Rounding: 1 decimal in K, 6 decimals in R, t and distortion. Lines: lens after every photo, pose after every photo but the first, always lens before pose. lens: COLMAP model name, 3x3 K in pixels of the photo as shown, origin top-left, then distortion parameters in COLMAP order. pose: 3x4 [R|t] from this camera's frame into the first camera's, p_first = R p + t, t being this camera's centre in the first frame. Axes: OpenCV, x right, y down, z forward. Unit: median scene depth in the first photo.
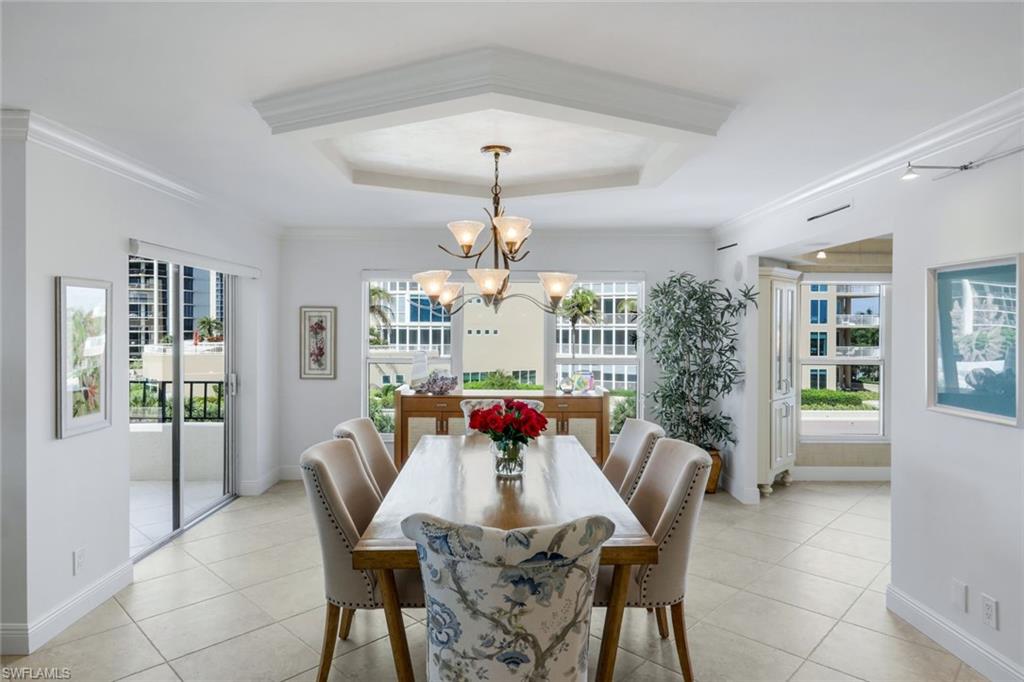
lens RADIAL K [[599.3, 0, 509.7], [0, 599.3, 338.1], [0, 0, 1]] dist [0.004757, -0.002519]
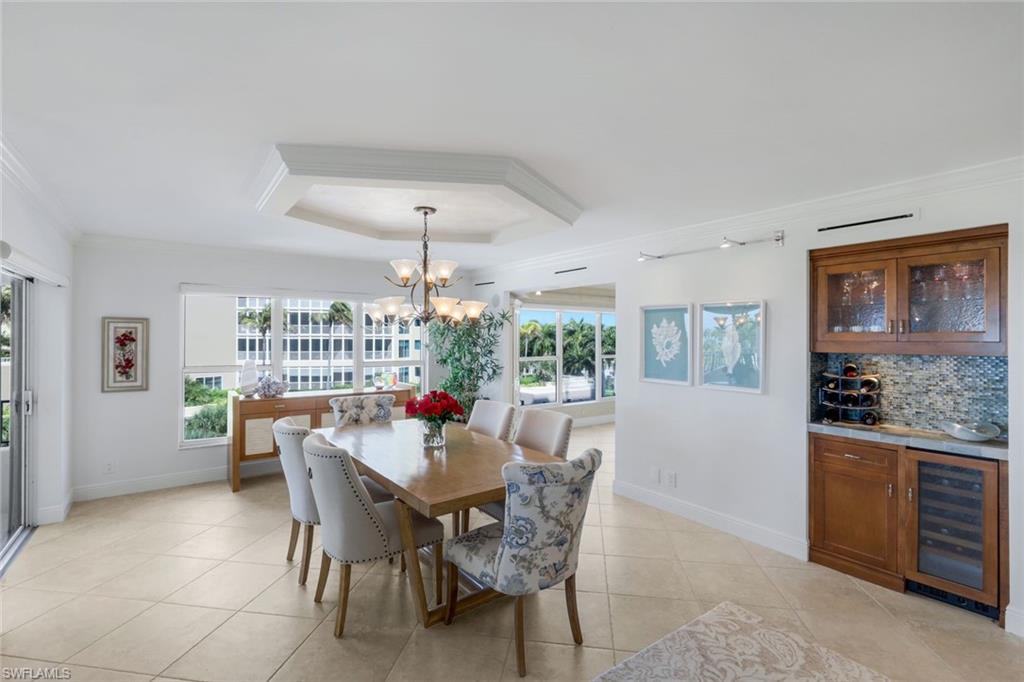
lens RADIAL K [[463.7, 0, 520.1], [0, 463.7, 338.6], [0, 0, 1]] dist [-0.001083, -0.000454]
pose [[0.817284, -0.004570, 0.576217, -0.307453], [0.012369, 0.999877, -0.009614, -0.004141], [-0.576102, 0.014984, 0.817240, 0.007981]]
